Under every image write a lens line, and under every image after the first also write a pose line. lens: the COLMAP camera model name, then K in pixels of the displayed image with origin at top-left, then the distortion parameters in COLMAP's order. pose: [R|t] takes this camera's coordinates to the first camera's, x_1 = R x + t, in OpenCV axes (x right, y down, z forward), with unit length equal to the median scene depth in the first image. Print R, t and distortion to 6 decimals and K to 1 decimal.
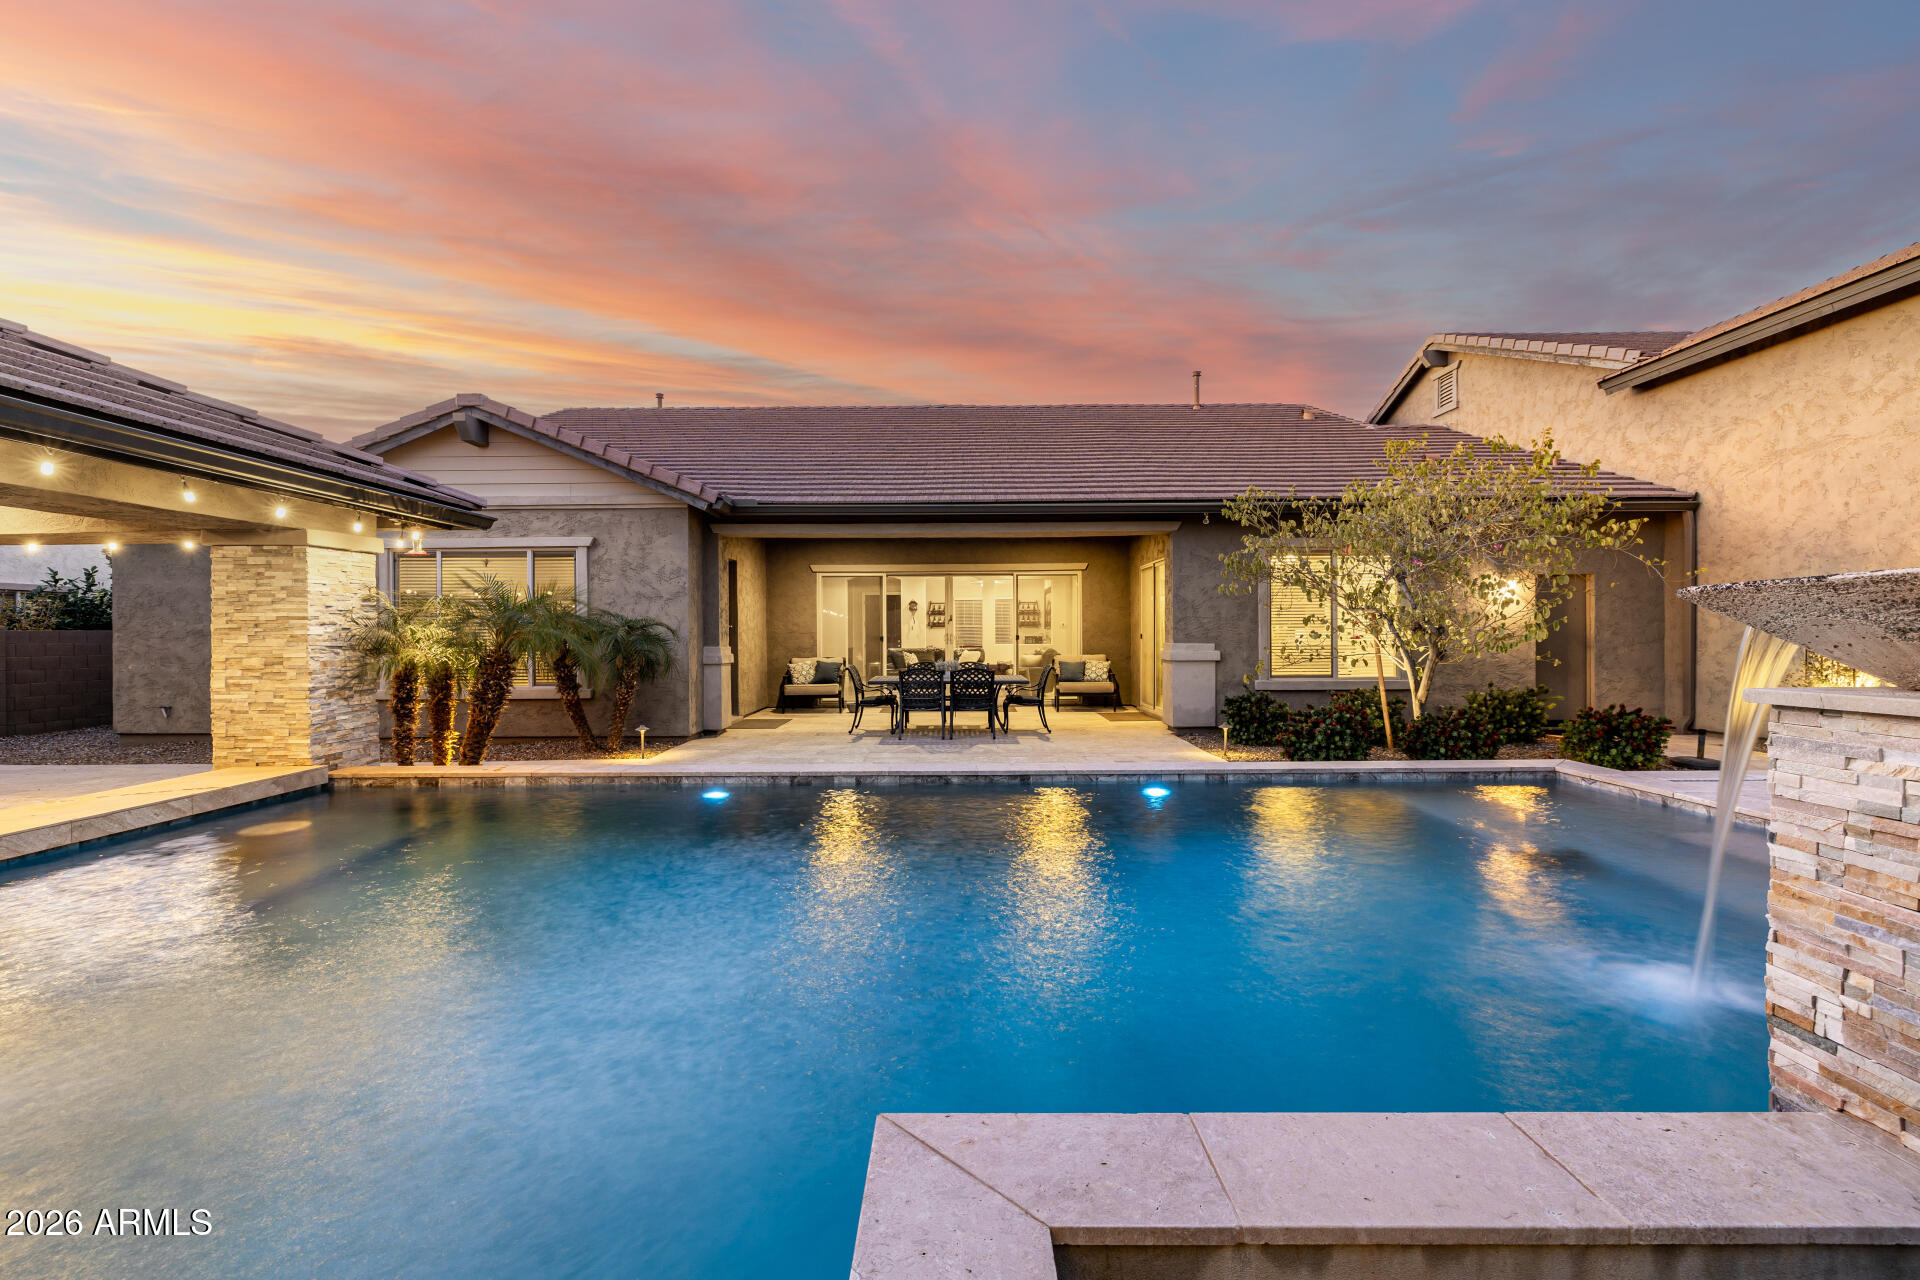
lens RADIAL K [[801.1, 0, 961.6], [0, 801.1, 637.8], [0, 0, 1]] dist [0.001221, 0.000344]
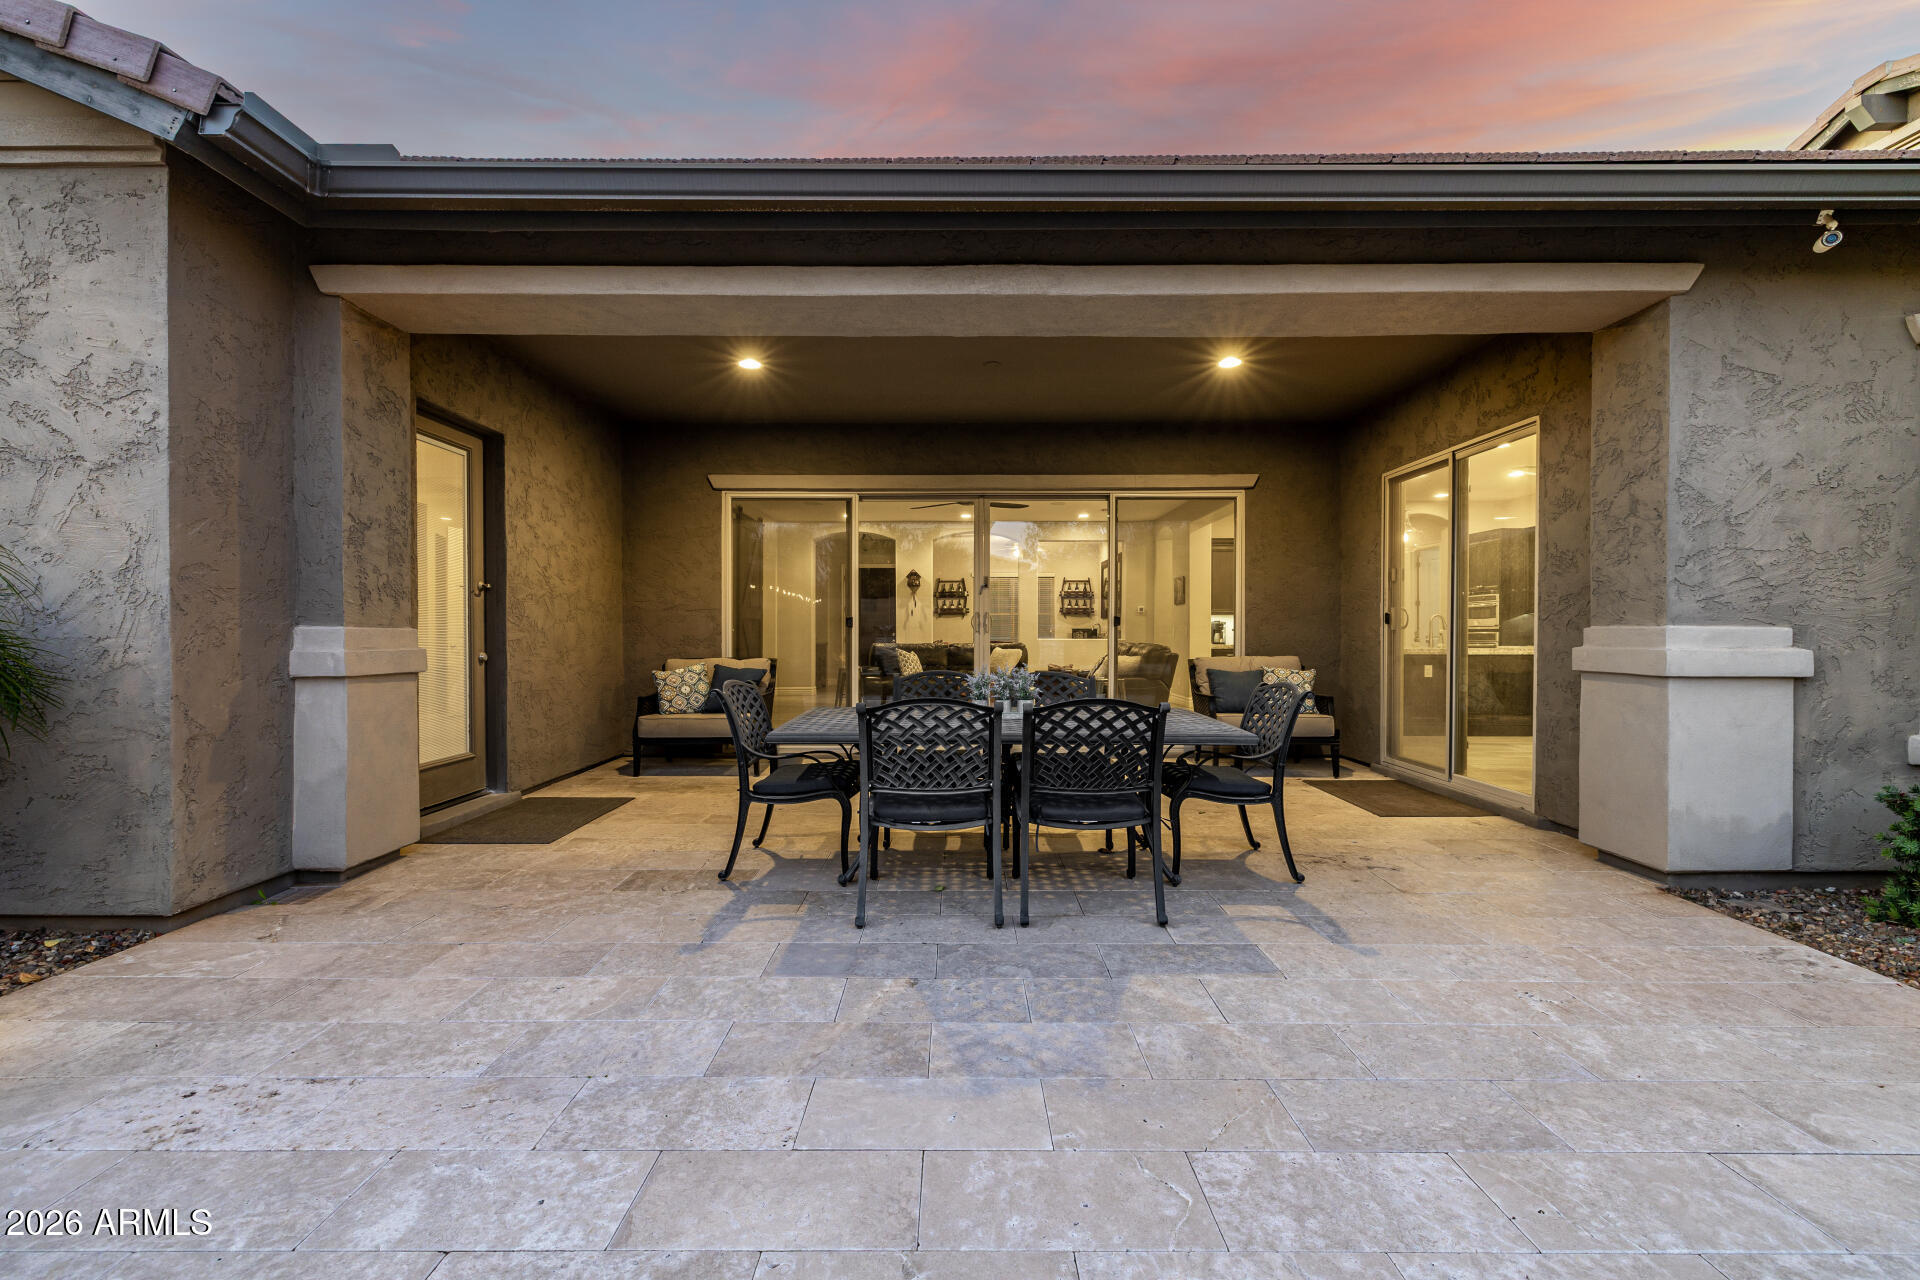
lens RADIAL K [[801.1, 0, 957.4], [0, 801.1, 638.8], [0, 0, 1]] dist [0.001221, 0.000344]
pose [[0.999940, 0.006433, -0.008886, -0.036647], [-0.006418, 0.999978, 0.001720, 0.014510], [0.008897, -0.001663, 0.999959, 0.681608]]
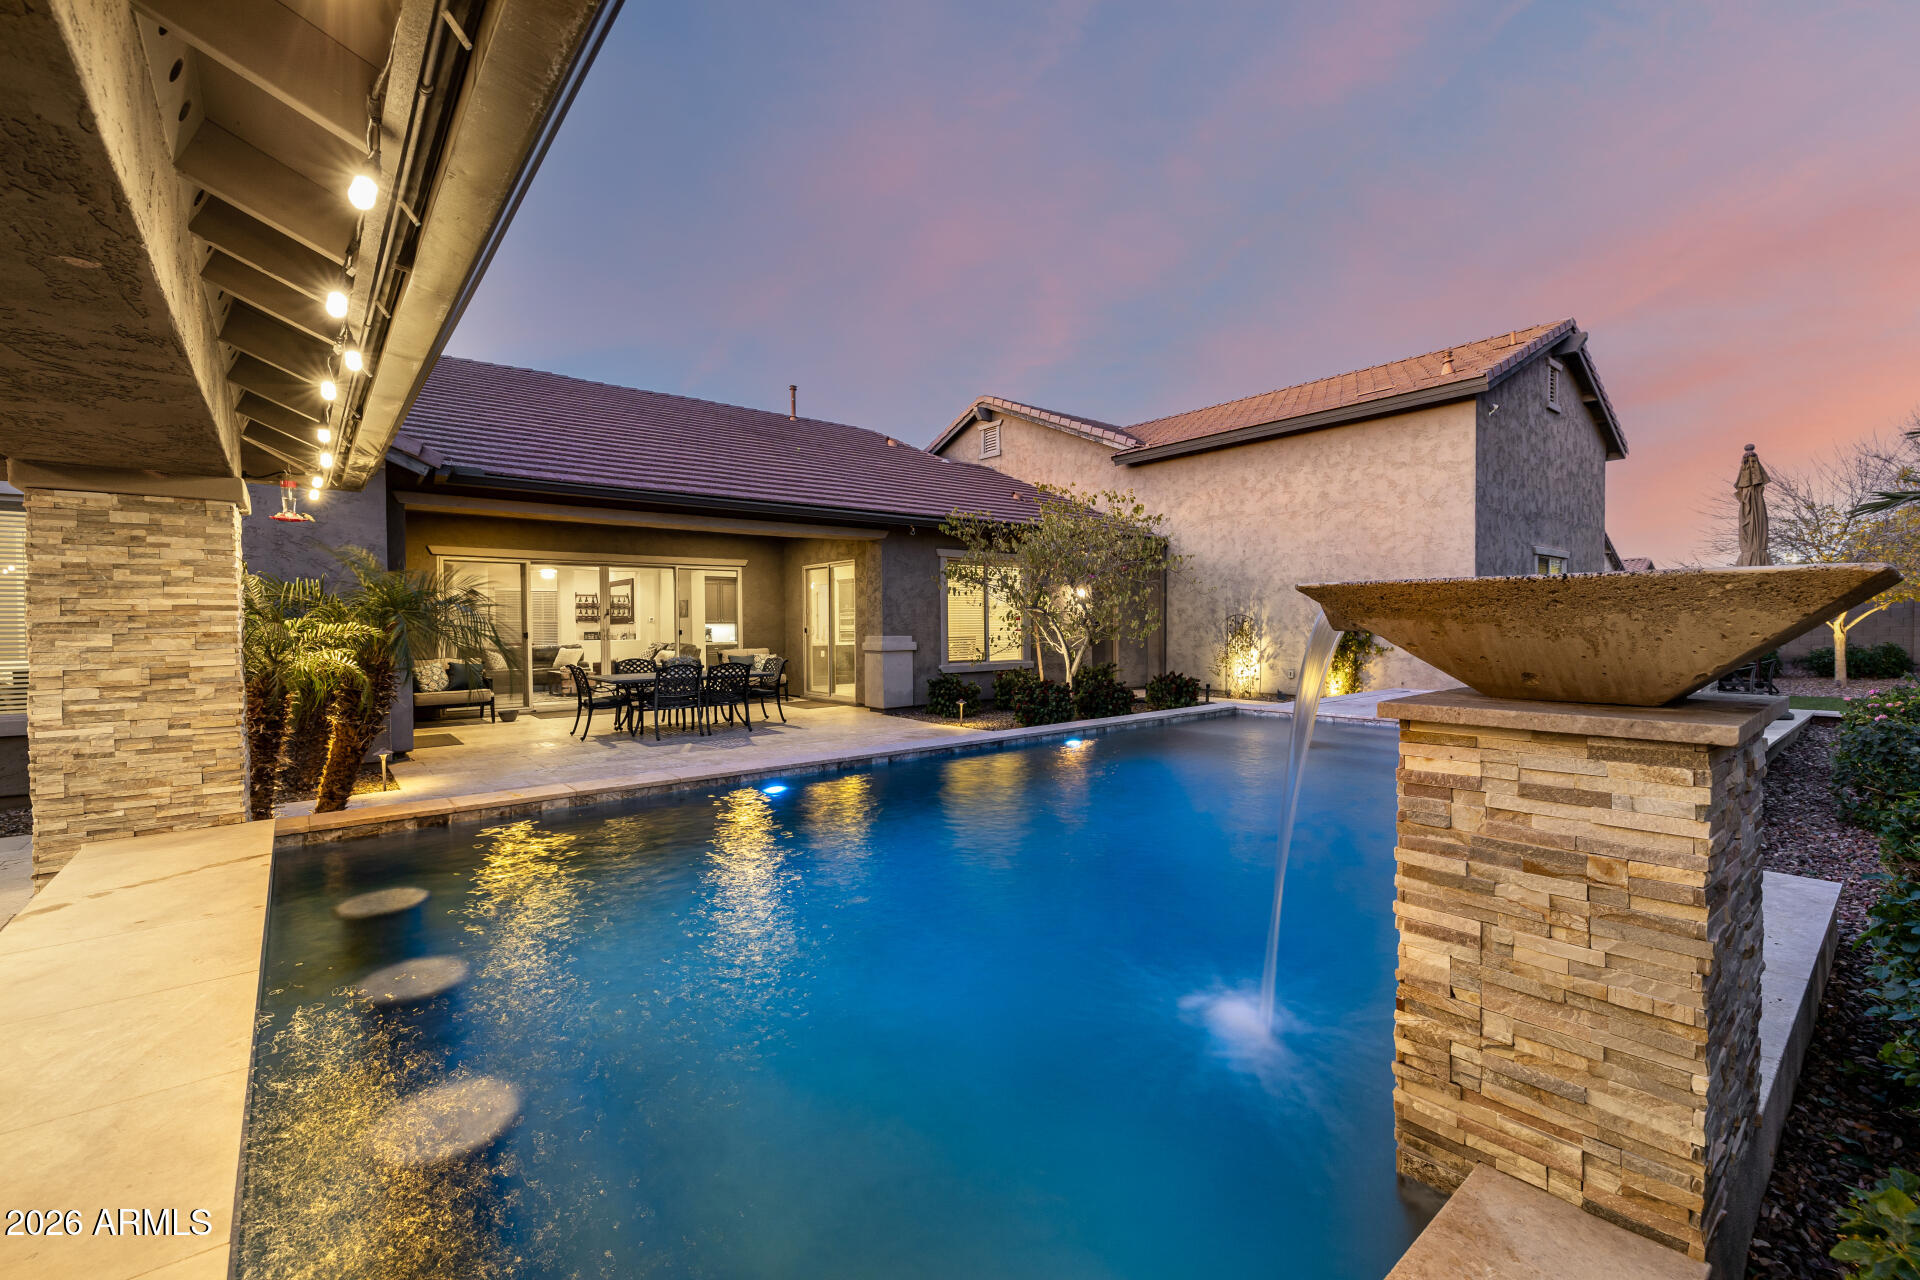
lens RADIAL K [[801.1, 0, 957.0], [0, 801.1, 634.5], [0, 0, 1]] dist [0.001221, 0.000344]
pose [[0.774194, -0.009492, 0.632877, -0.396963], [0.008149, 0.999954, 0.005028, -0.000186], [-0.632895, 0.001265, 0.774236, 0.041912]]
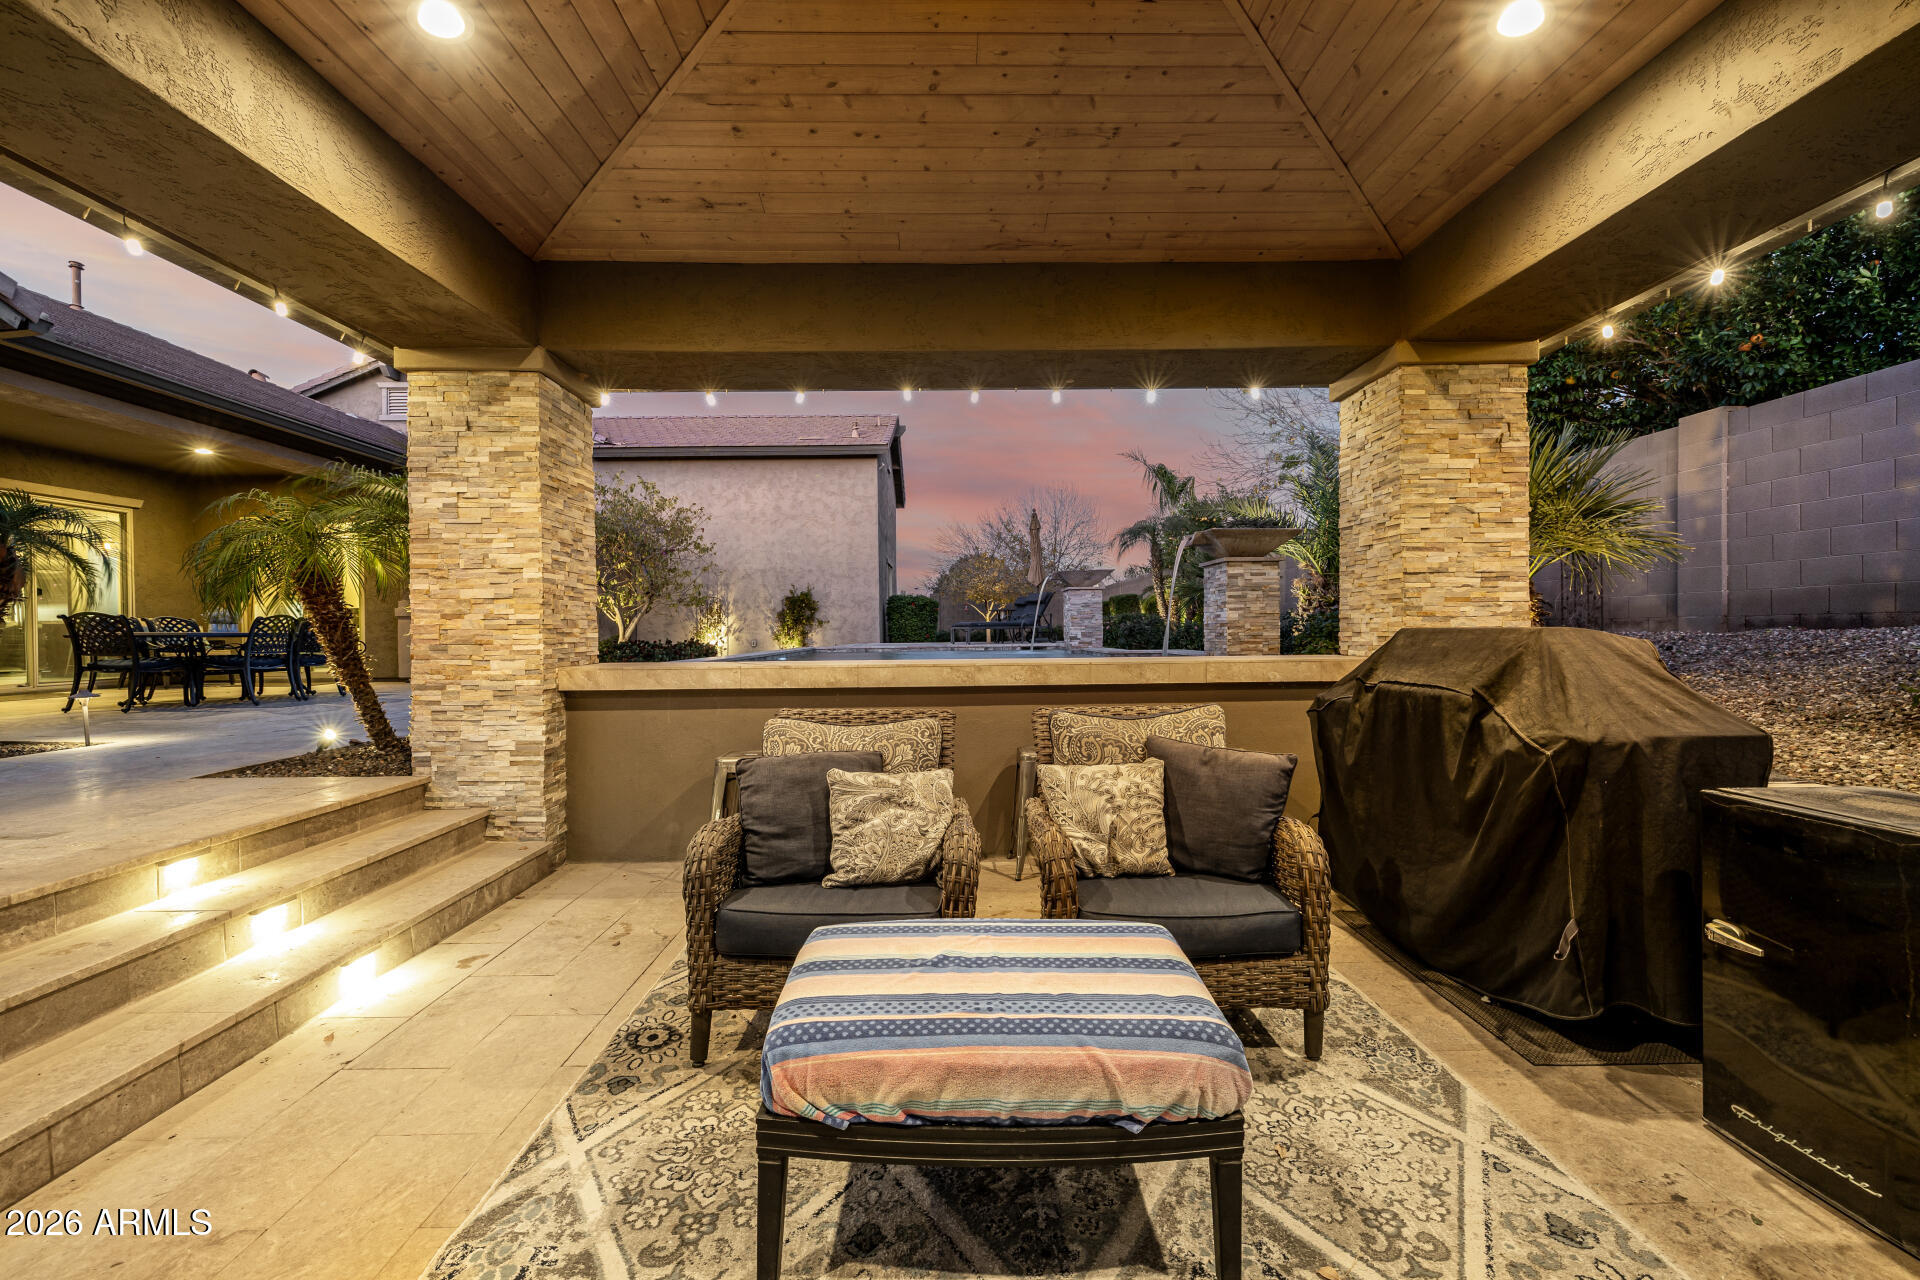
lens RADIAL K [[801.1, 0, 954.8], [0, 801.1, 635.4], [0, 0, 1]] dist [0.001221, 0.000344]
pose [[-0.014765, 0.000339, 0.999891, -0.860730], [0.018767, 0.999824, -0.000062, 0.069652], [-0.999715, 0.018764, -0.014768, 0.324342]]
